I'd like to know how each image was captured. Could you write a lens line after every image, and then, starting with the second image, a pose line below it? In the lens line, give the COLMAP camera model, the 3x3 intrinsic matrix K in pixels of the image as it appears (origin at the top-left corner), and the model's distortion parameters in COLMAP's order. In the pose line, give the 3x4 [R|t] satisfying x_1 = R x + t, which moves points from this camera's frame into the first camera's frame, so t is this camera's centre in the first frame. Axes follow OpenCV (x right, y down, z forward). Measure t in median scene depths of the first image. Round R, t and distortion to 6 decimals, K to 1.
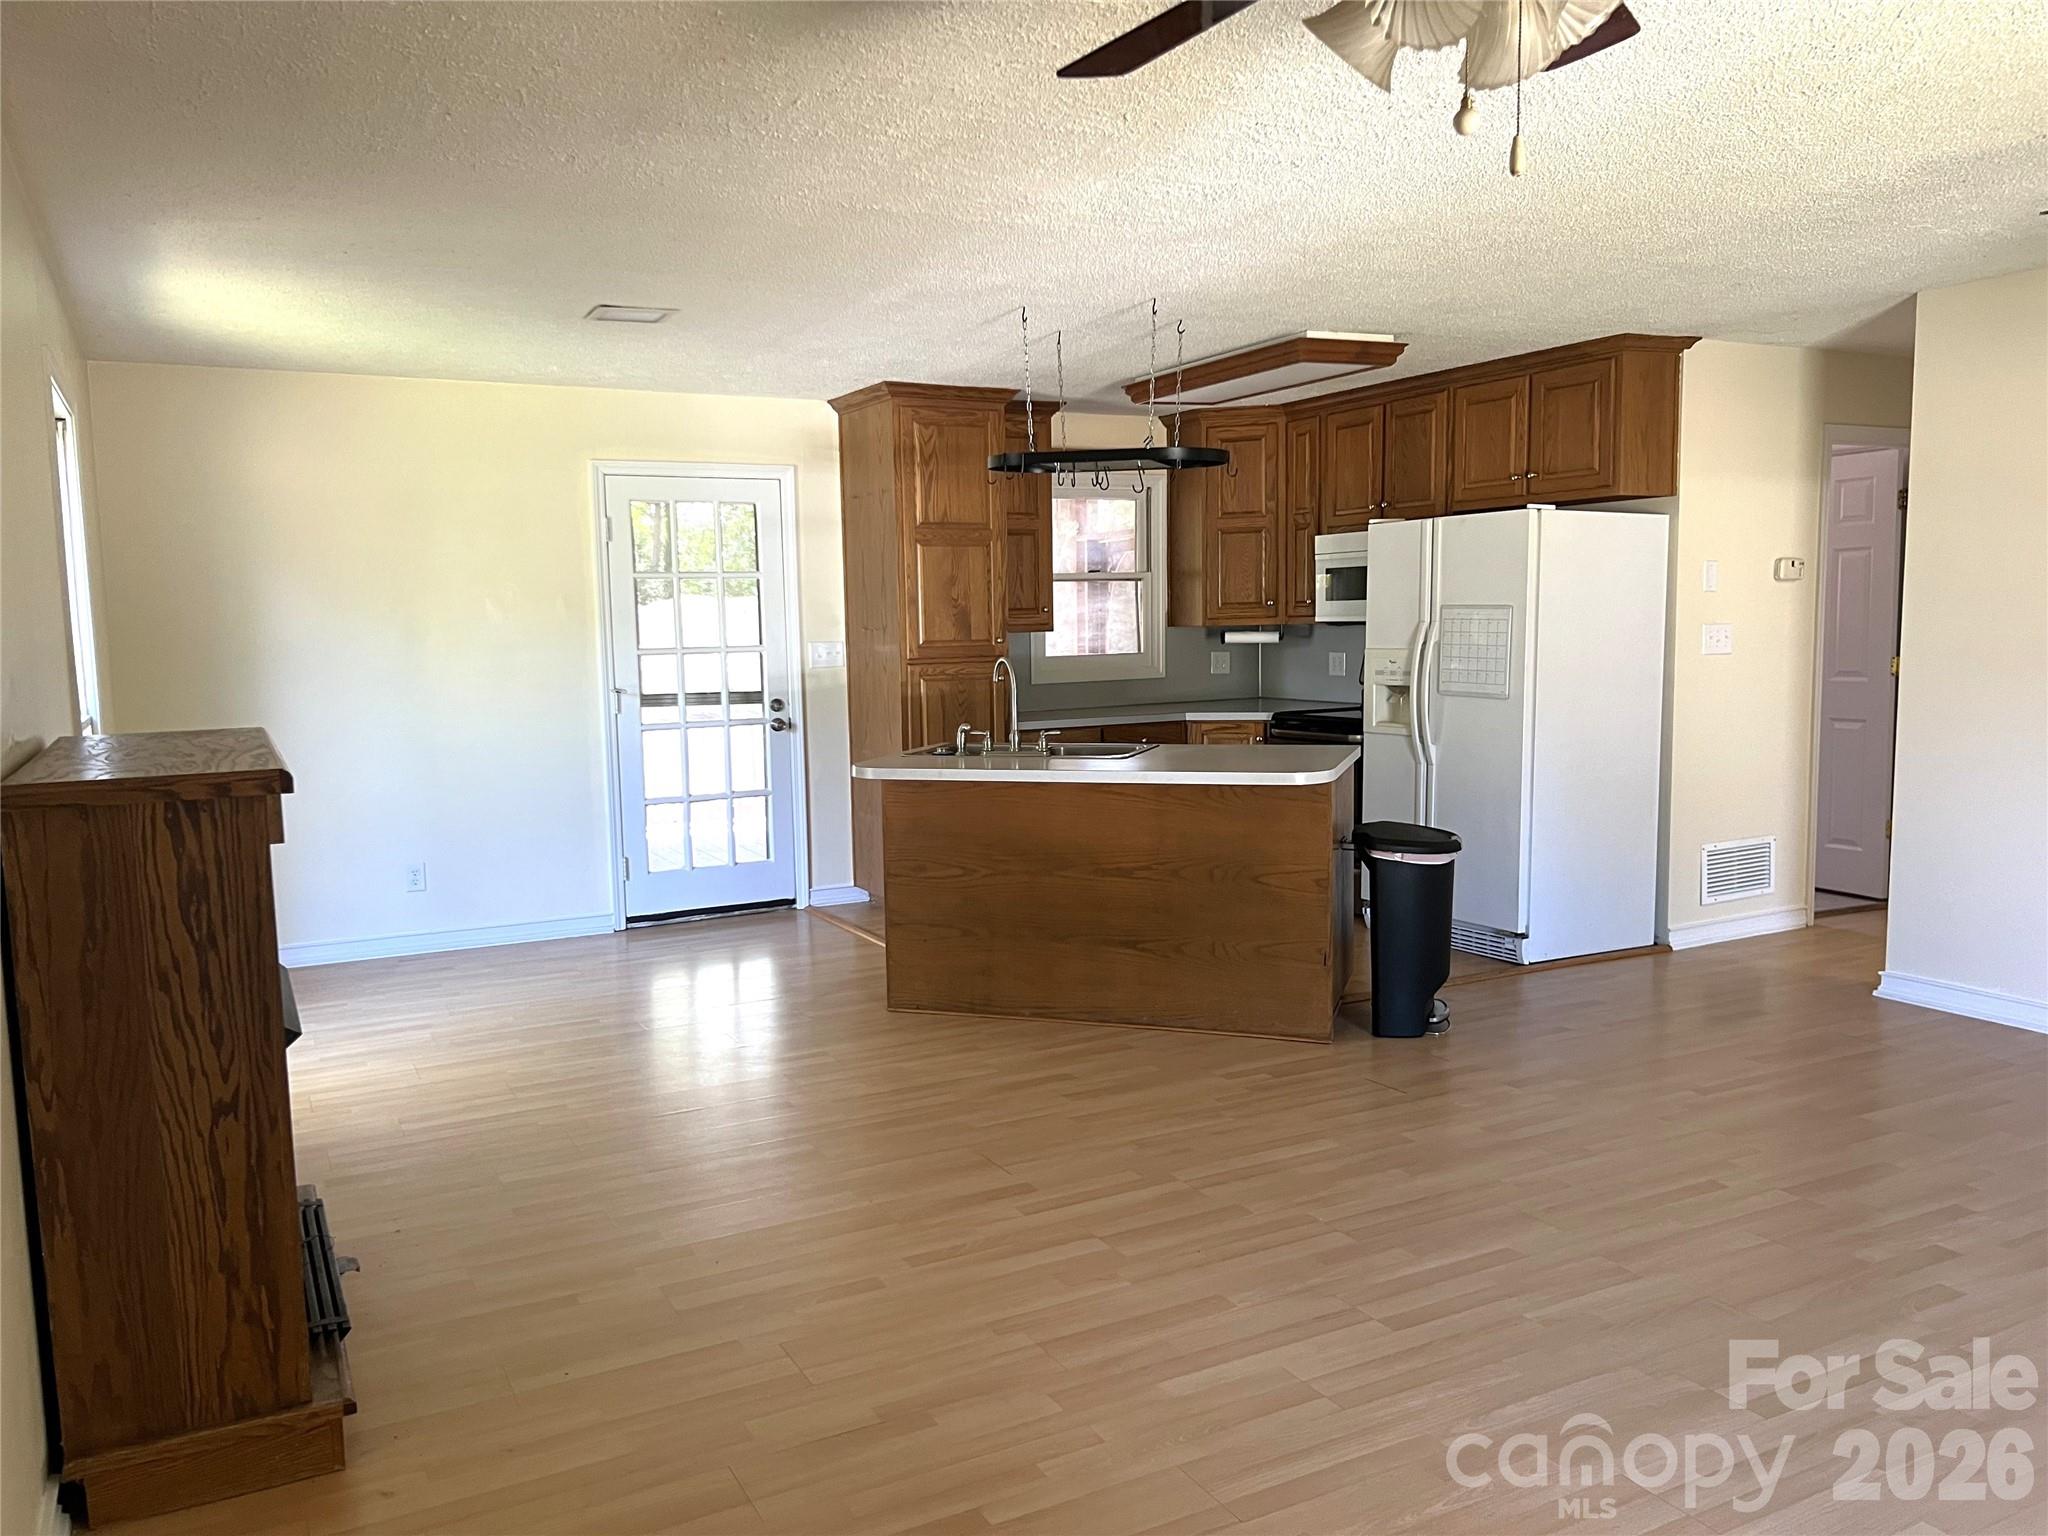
lens RADIAL K [[1578.4, 0, 1025.8], [0, 1578.4, 776.3], [0, 0, 1]] dist [0.025353, -0.007802]
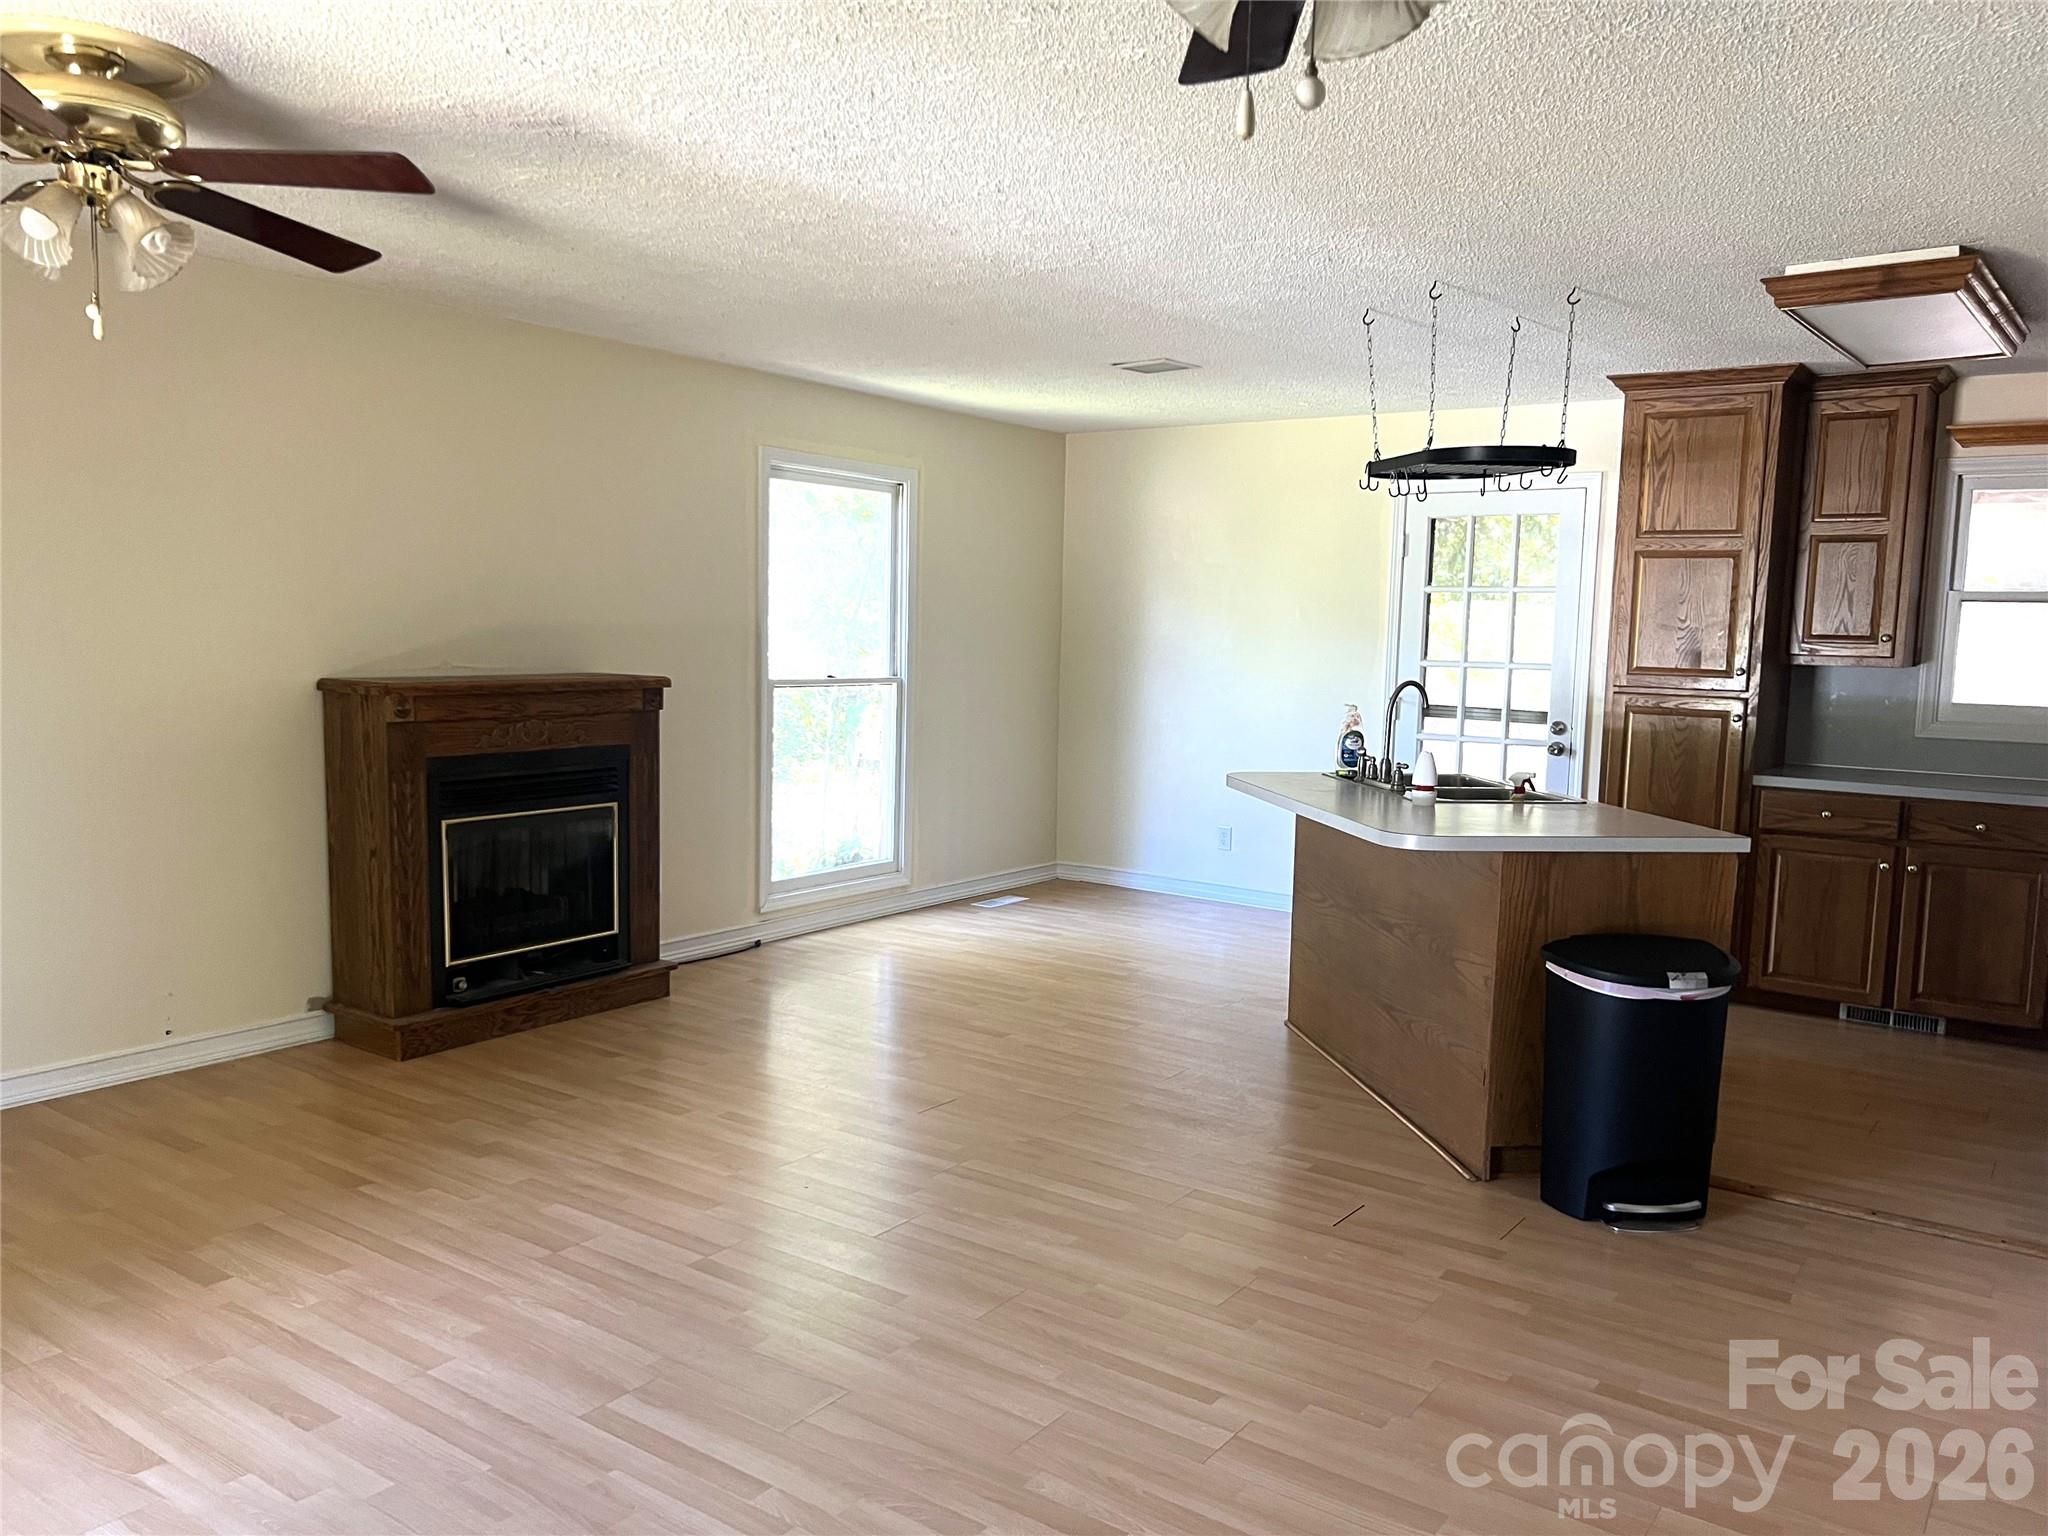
lens RADIAL K [[1602.2, 0, 1019.2], [0, 1602.2, 793.7], [0, 0, 1]] dist [0.030894, -0.003127]
pose [[0.427390, 0.131366, -0.894472, 0.724113], [-0.126832, 0.988315, 0.084546, -0.059716], [0.895127, 0.077313, 0.439057, 0.376893]]
